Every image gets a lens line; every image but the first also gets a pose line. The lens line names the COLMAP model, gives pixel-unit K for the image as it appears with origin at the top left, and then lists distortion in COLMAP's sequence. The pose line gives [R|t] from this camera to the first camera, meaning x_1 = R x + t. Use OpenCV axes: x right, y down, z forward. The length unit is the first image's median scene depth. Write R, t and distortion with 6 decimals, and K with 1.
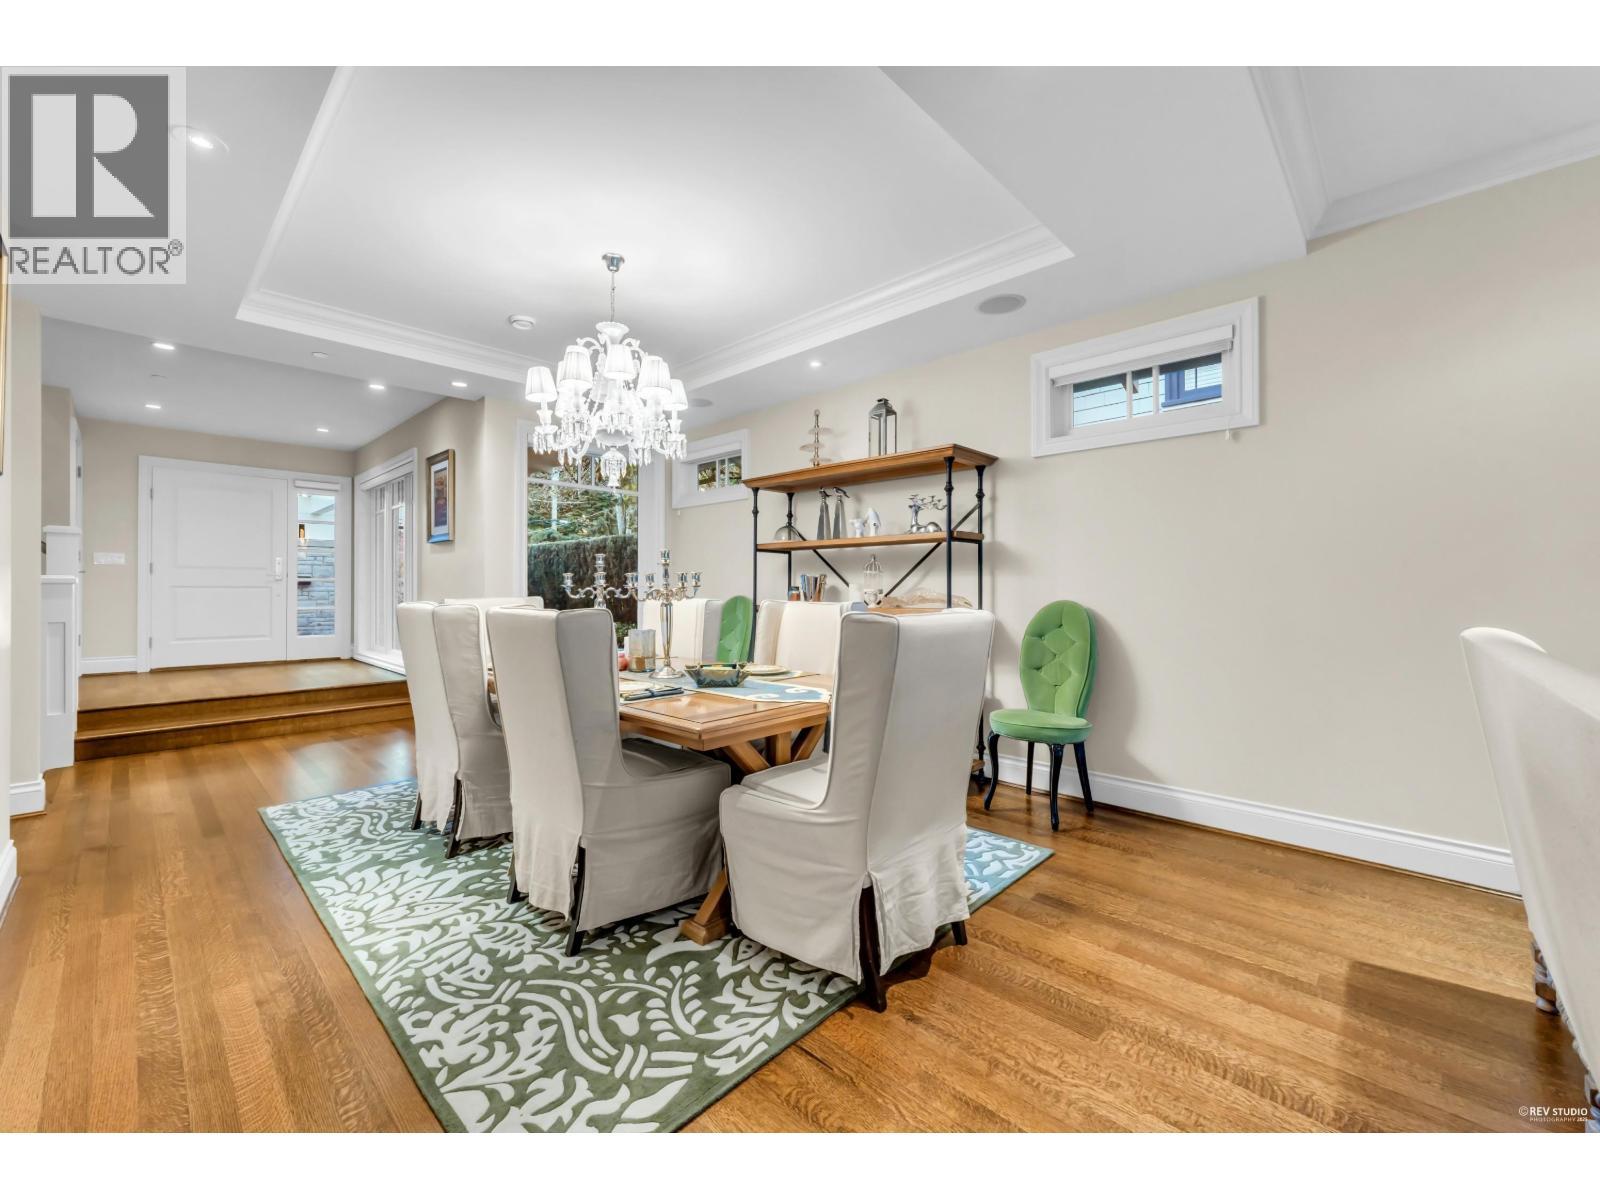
lens RADIAL K [[649.6, 0, 803.7], [0, 649.6, 583.4], [0, 0, 1]] dist [-0.003003, -0.000474]
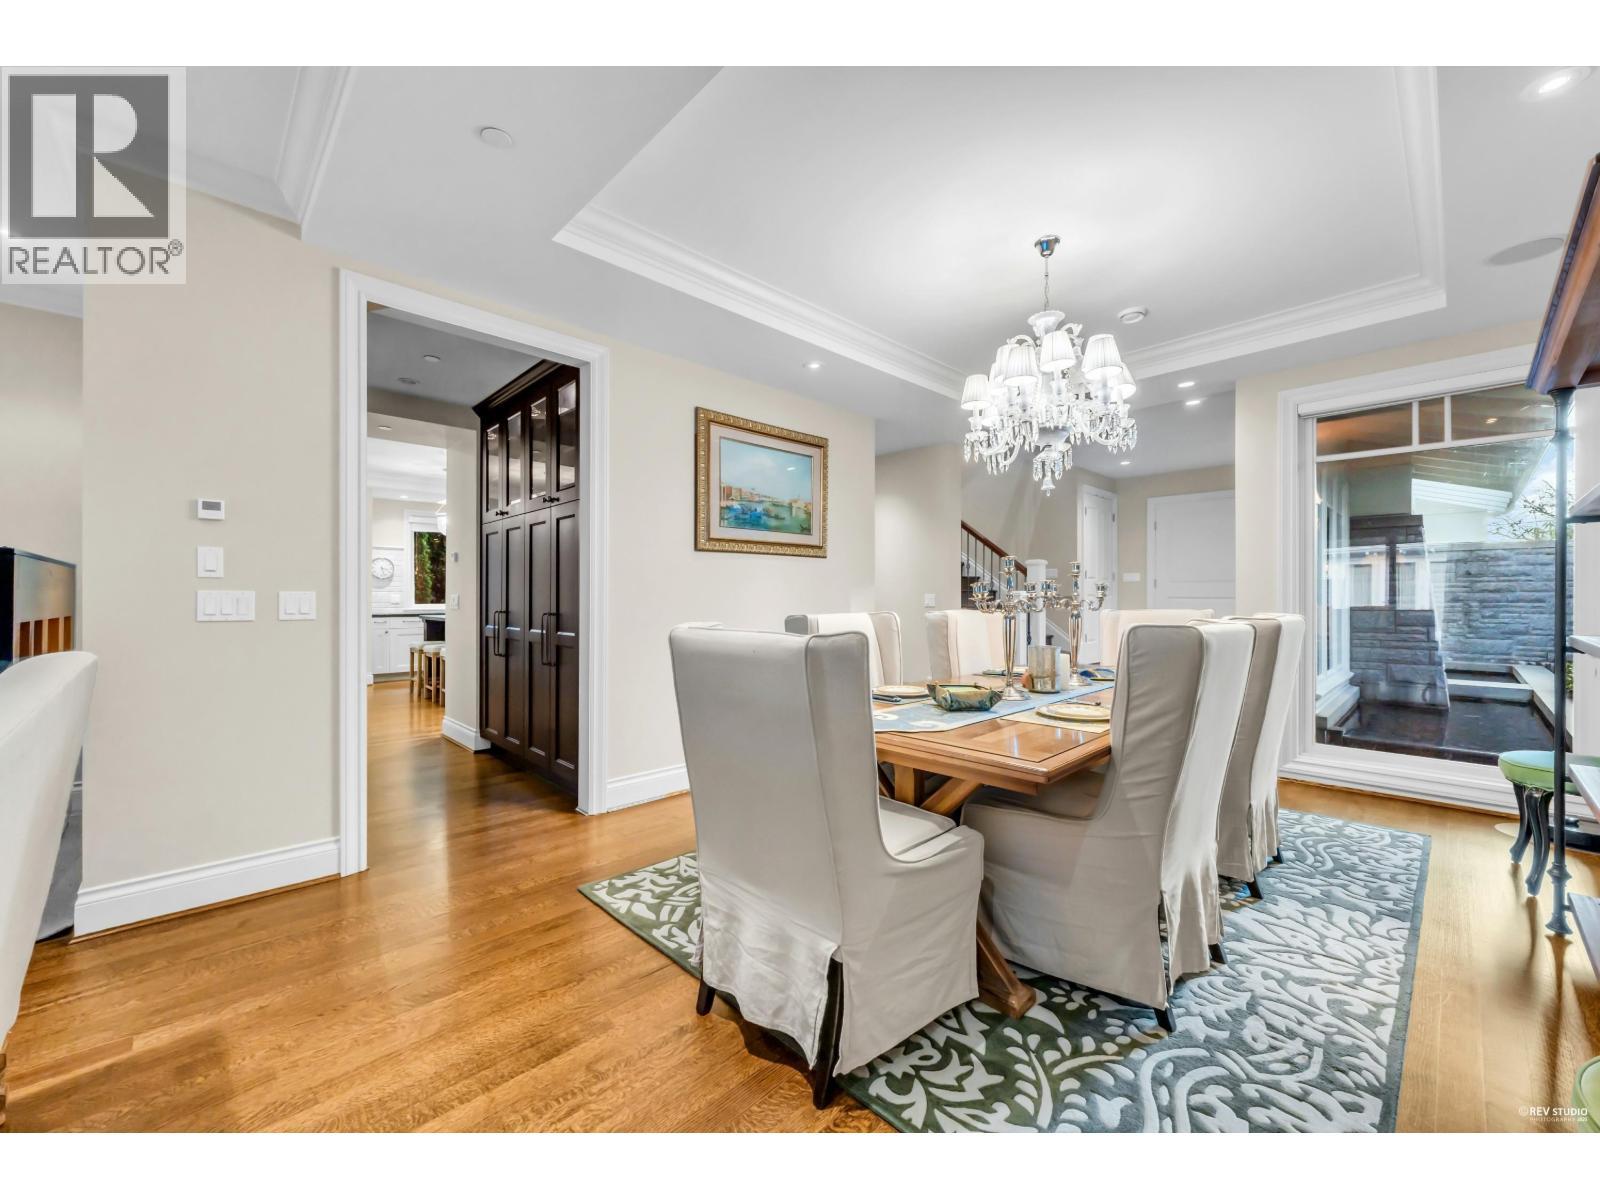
lens RADIAL K [[649.6, 0, 799.4], [0, 649.6, 596.4], [0, 0, 1]] dist [-0.003003, -0.000474]
pose [[-0.047044, 0.008106, -0.998860, 1.286536], [-0.008336, 0.999929, 0.008508, -0.015049], [0.998858, 0.008726, -0.046974, 1.358842]]
